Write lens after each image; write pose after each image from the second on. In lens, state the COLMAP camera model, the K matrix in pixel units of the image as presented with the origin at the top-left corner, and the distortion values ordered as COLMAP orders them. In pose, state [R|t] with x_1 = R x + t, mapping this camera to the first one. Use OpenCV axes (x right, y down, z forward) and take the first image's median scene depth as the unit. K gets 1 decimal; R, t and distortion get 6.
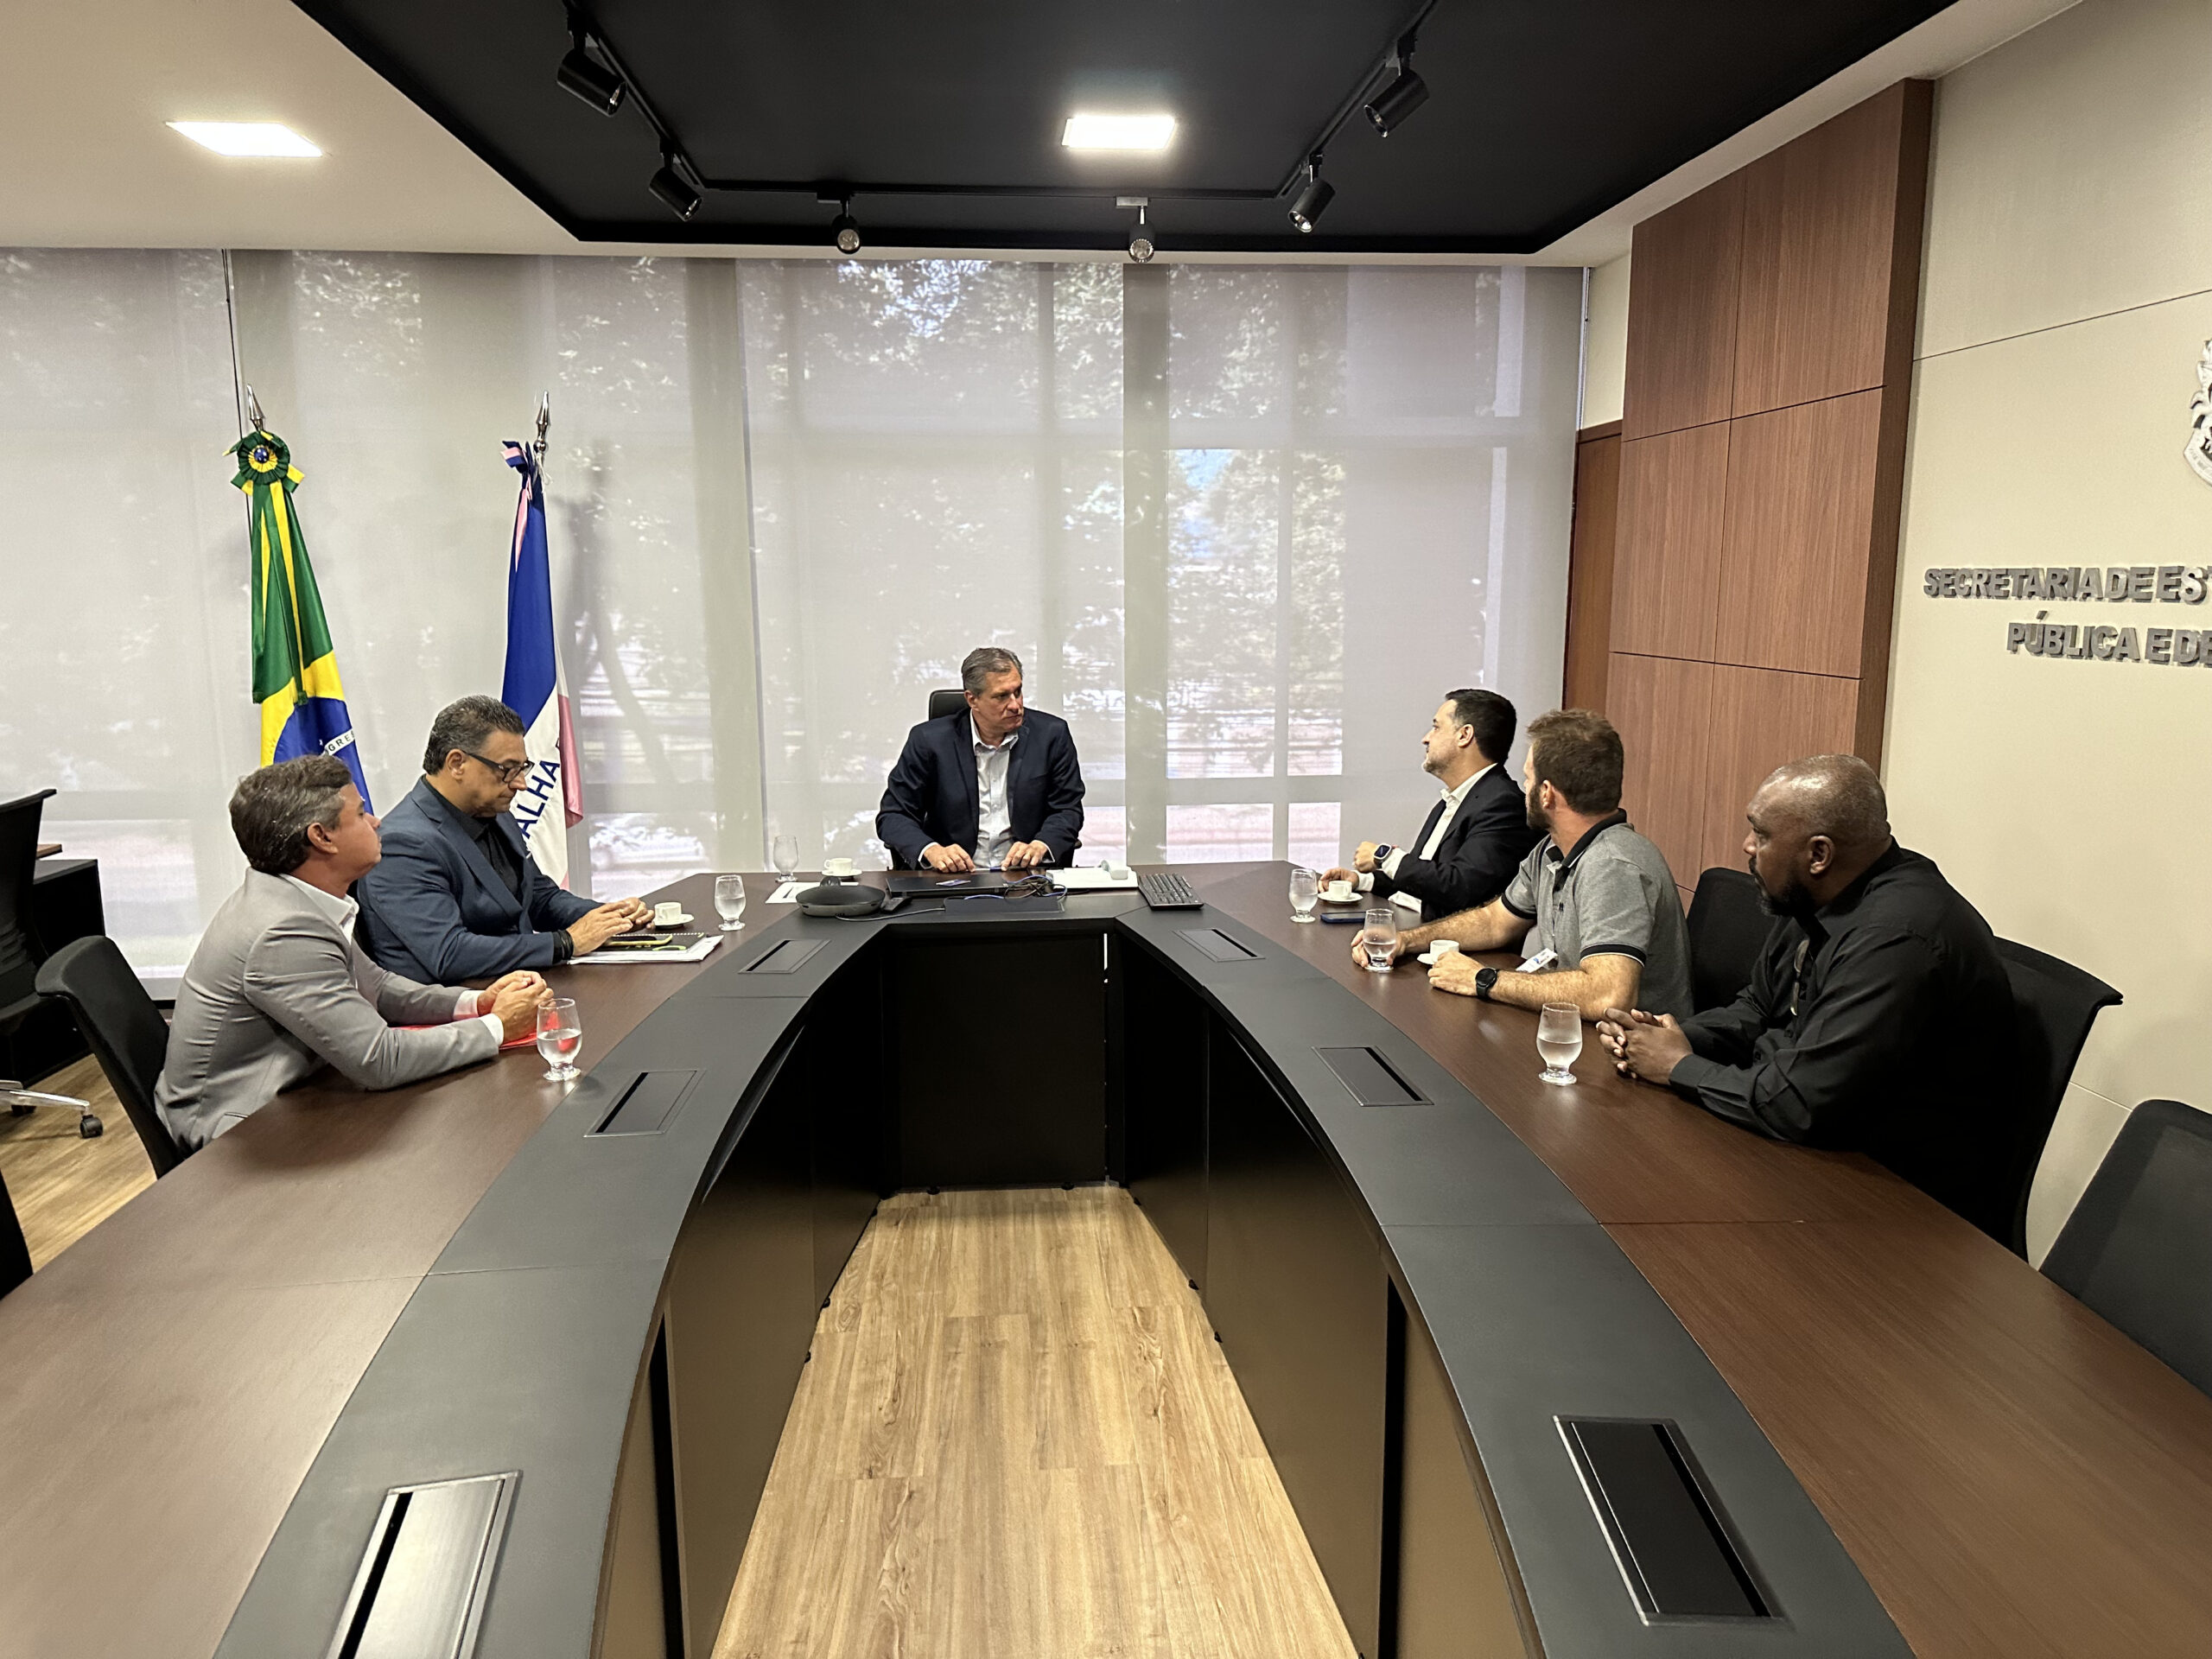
lens RADIAL K [[1554.6, 0, 1097.3], [0, 1554.6, 858.0], [0, 0, 1]] dist [0.004099, -0.023976]
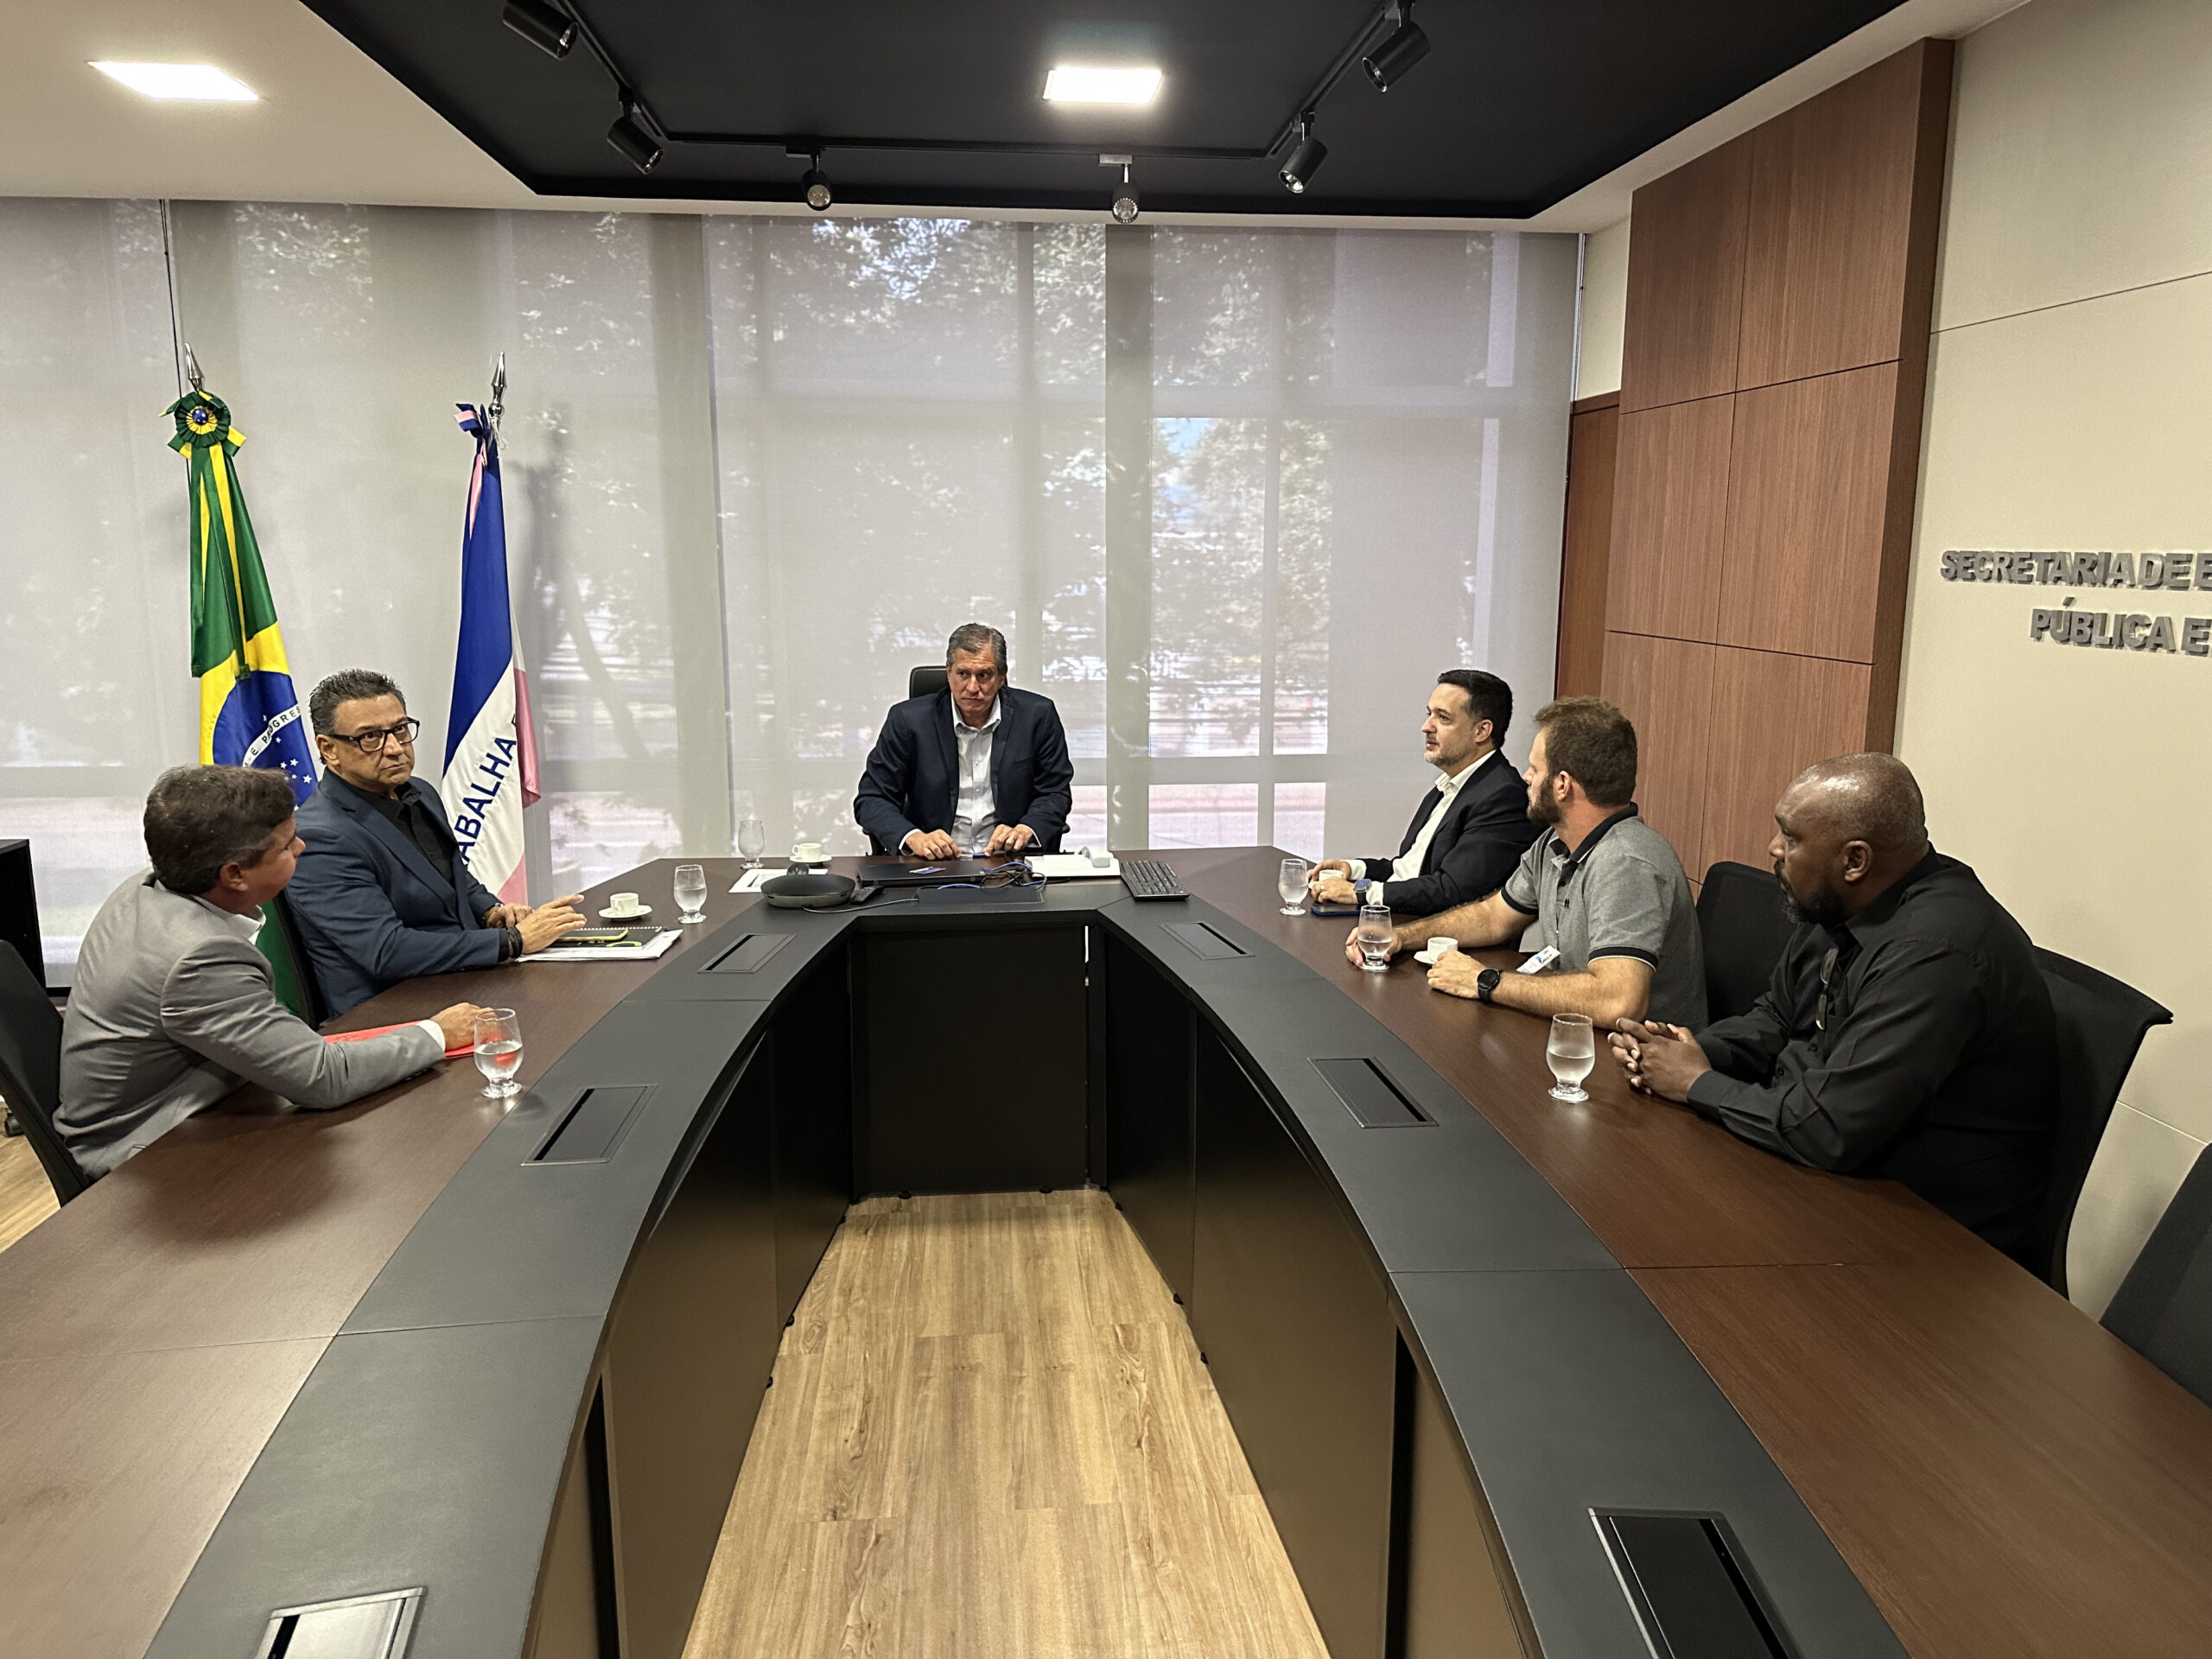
lens RADIAL K [[1553.9, 0, 1106.0], [0, 1553.9, 829.5], [0, 0, 1]] dist [-0.004353, -0.011394]
pose [[0.999794, 0.002971, 0.020086, -0.001983], [-0.003069, 0.999983, 0.004866, -0.015741], [-0.020071, -0.004927, 0.999786, 0.047836]]
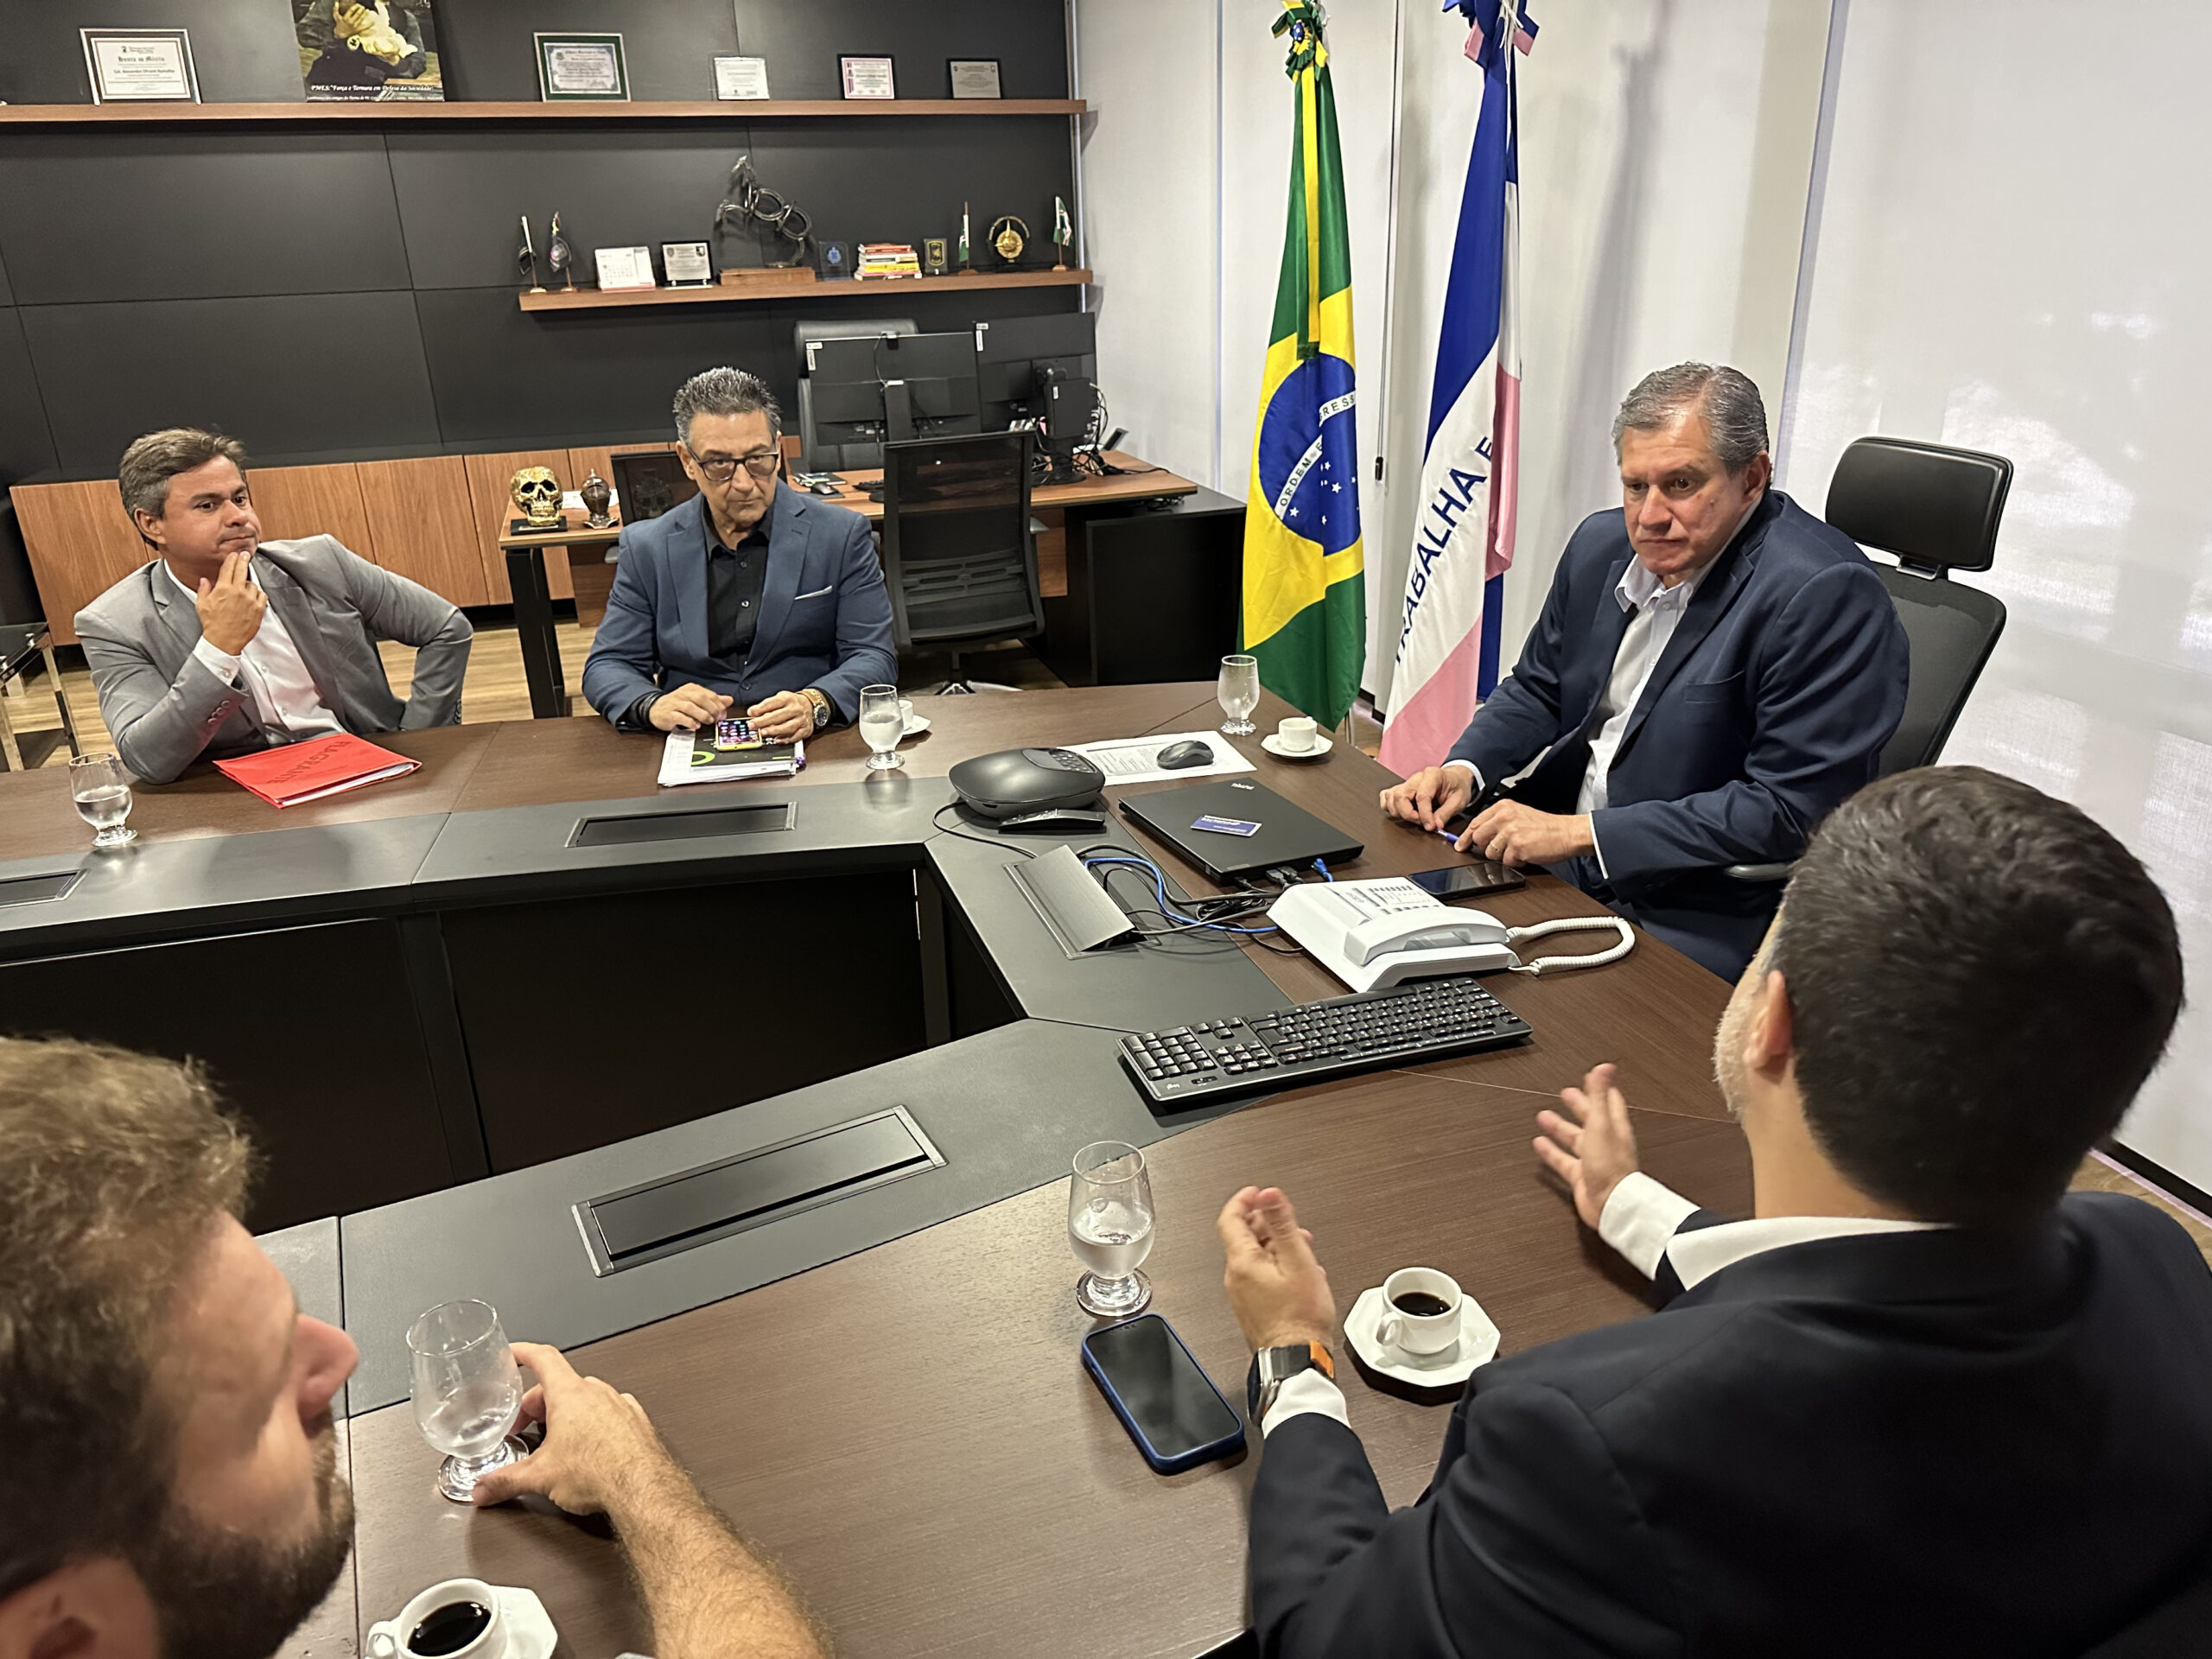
lens RADIAL K [[1554.6, 0, 1097.3], [0, 1554.6, 858.0], [0, 0, 1]] dist [0.004099, -0.023976]
pose [[0.232027, 0.369038, -0.899986, 0.392589], [-0.137341, 0.928396, 0.345279, -0.156467], [0.962965, 0.043491, 0.266097, 0.870270]]
